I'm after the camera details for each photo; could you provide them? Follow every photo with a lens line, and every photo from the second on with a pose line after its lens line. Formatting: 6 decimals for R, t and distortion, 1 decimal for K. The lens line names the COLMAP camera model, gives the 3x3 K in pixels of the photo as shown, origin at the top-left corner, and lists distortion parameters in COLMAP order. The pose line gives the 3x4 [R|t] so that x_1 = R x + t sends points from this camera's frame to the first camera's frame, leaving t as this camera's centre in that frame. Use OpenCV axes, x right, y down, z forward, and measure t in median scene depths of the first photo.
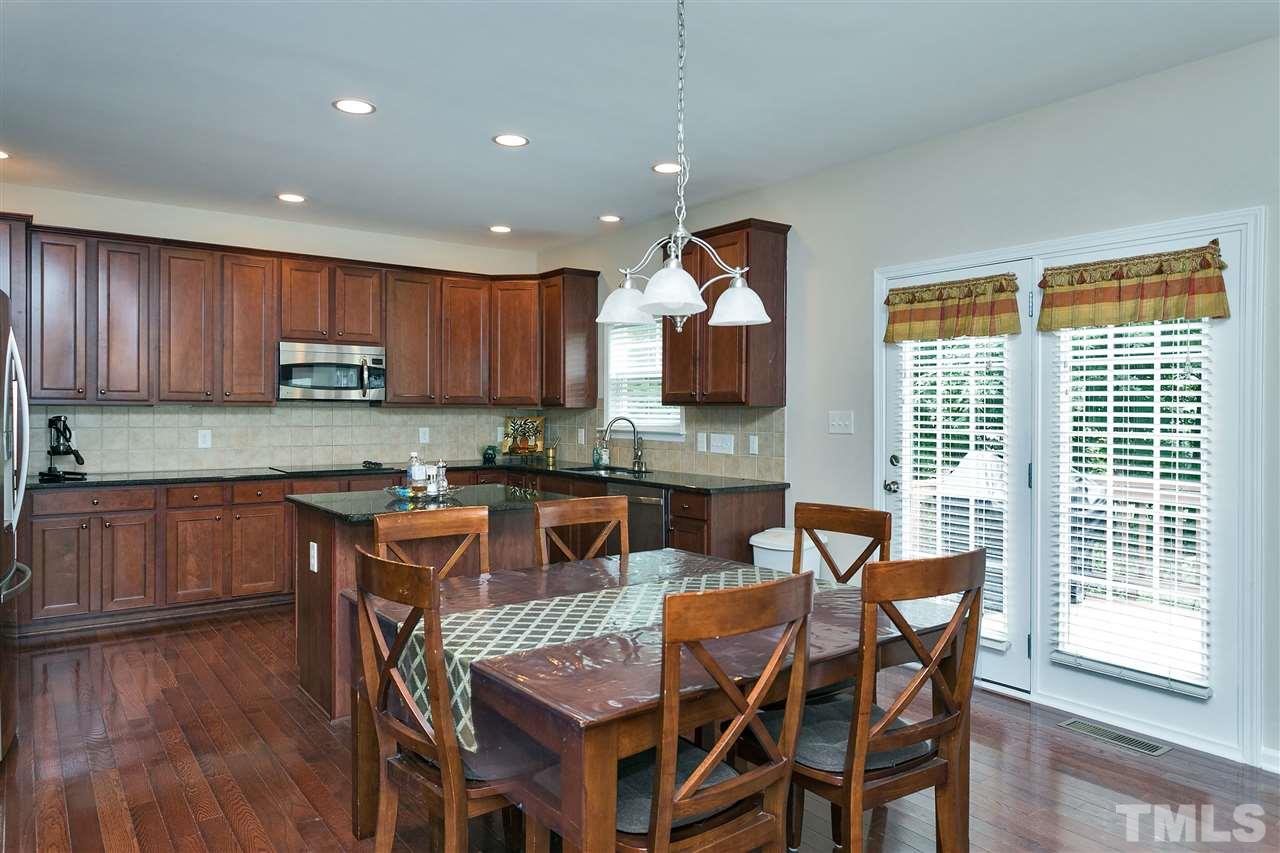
lens RADIAL K [[849.3, 0, 634.1], [0, 849.3, 420.6], [0, 0, 1]] dist [0.001770, 0.000647]
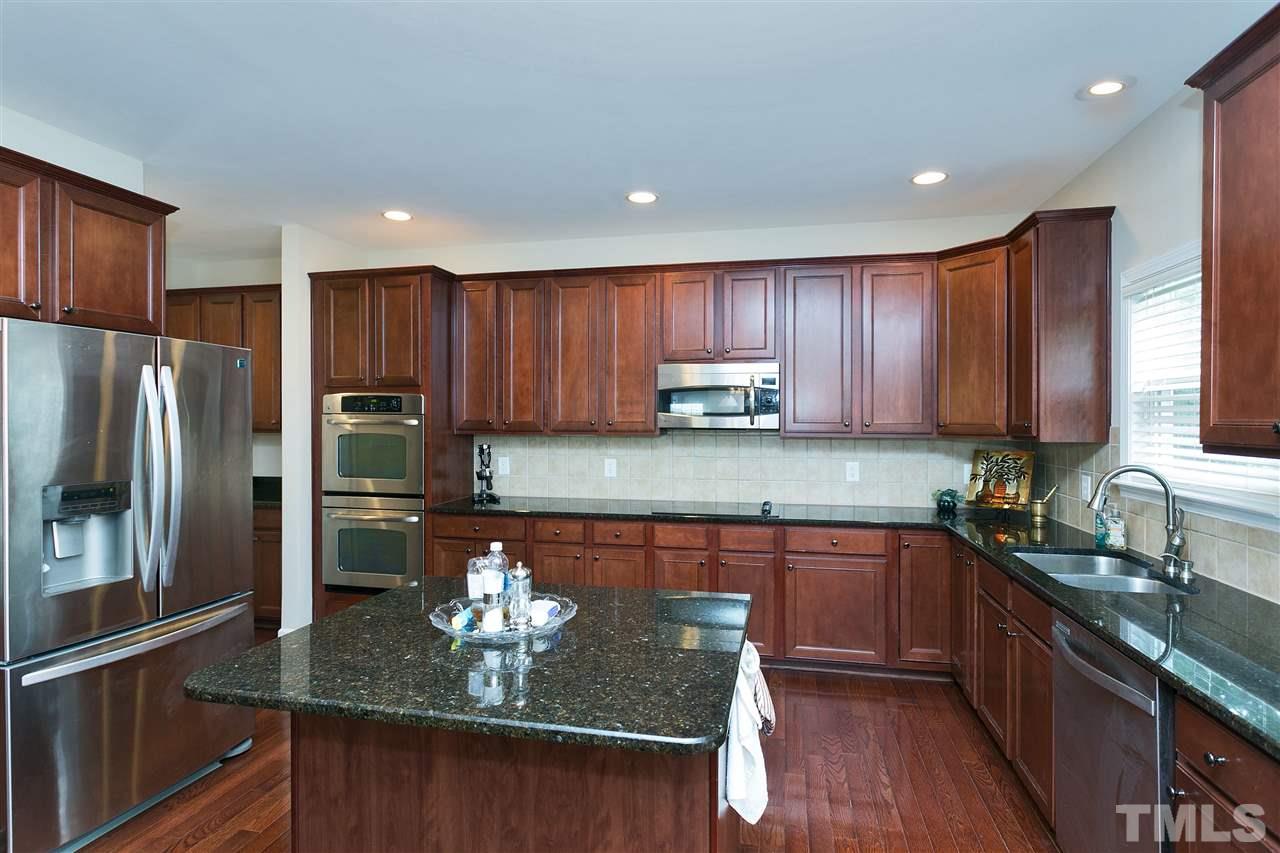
lens RADIAL K [[651.4, 0, 640.0], [0, 651.4, 426.5], [0, 0, 1]] dist [-0.001290, 0.000271]
pose [[0.664944, 0.004943, -0.746877, 0.085574], [-0.007060, 0.999975, 0.000333, -0.027760], [0.746860, 0.005051, 0.664962, 0.535452]]
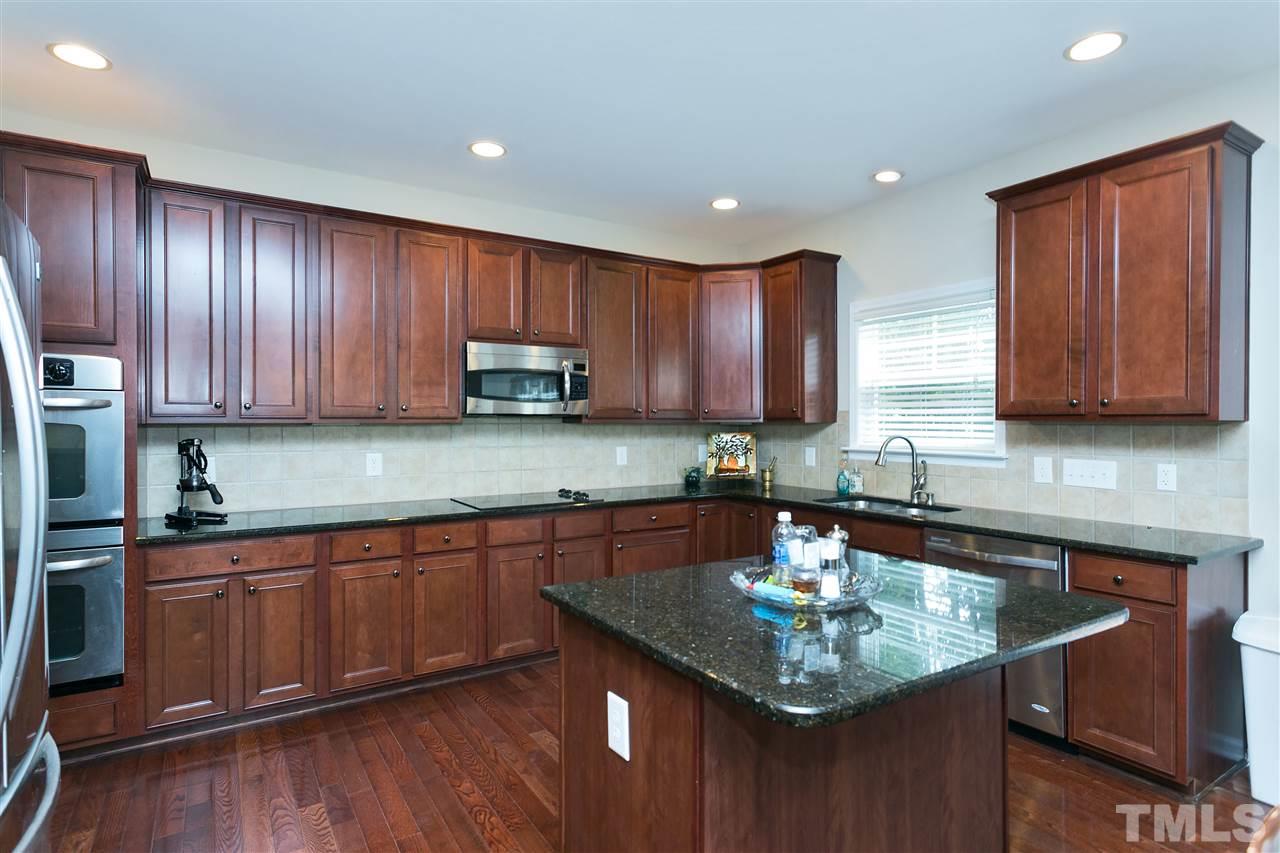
lens RADIAL K [[676.6, 0, 640.0], [0, 676.6, 426.5], [0, 0, 1]] dist [-0.000857, 0.000435]
pose [[0.997958, -0.005235, -0.063664, -0.220209], [0.004995, 0.999980, -0.003921, -0.010886], [0.063683, 0.003595, 0.997964, 0.389004]]
